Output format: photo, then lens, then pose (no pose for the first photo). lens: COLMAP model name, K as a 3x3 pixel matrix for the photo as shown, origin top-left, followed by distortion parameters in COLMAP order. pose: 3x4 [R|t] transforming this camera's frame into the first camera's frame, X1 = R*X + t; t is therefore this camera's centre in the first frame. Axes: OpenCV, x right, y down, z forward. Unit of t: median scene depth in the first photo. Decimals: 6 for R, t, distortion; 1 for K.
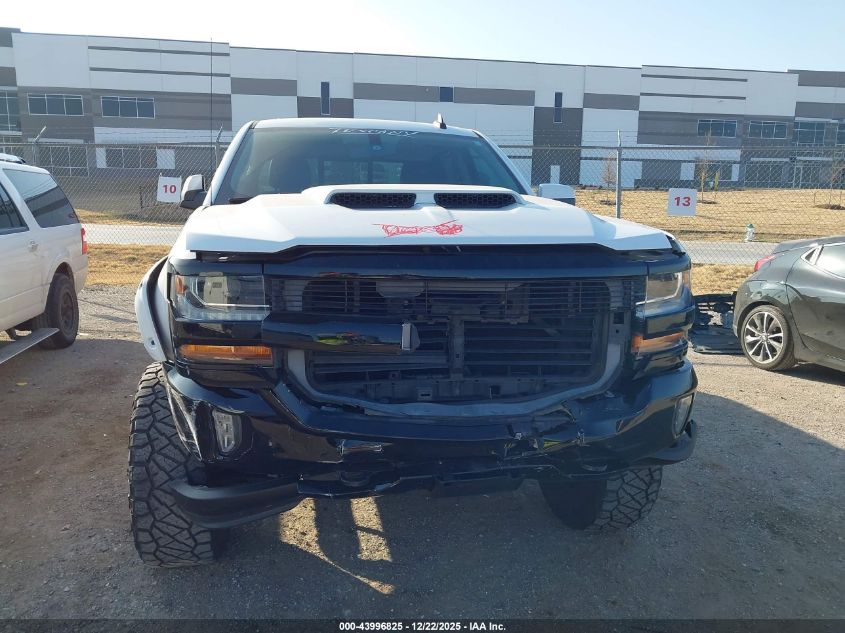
lens RADIAL K [[688.8, 0, 422.5], [0, 688.8, 316.5], [0, 0, 1]] dist [-0.010190, -0.004681]
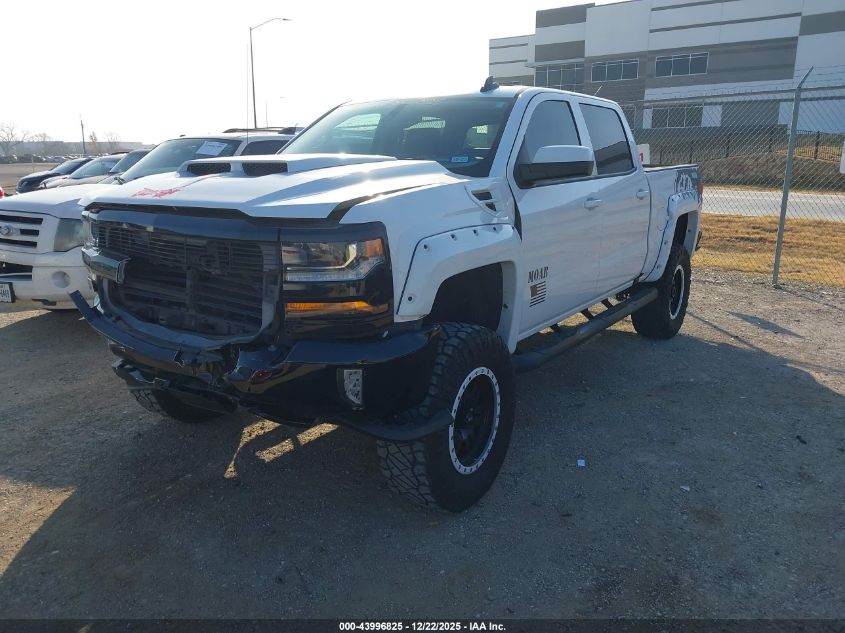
lens RADIAL K [[696.3, 0, 422.5], [0, 696.3, 316.5], [0, 0, 1]] dist [0.005791, 0.006072]
pose [[0.681101, 0.143582, -0.717974, 1.182708], [-0.103466, 0.989618, 0.099753, -0.070954], [0.724842, 0.006344, 0.688885, 0.389220]]
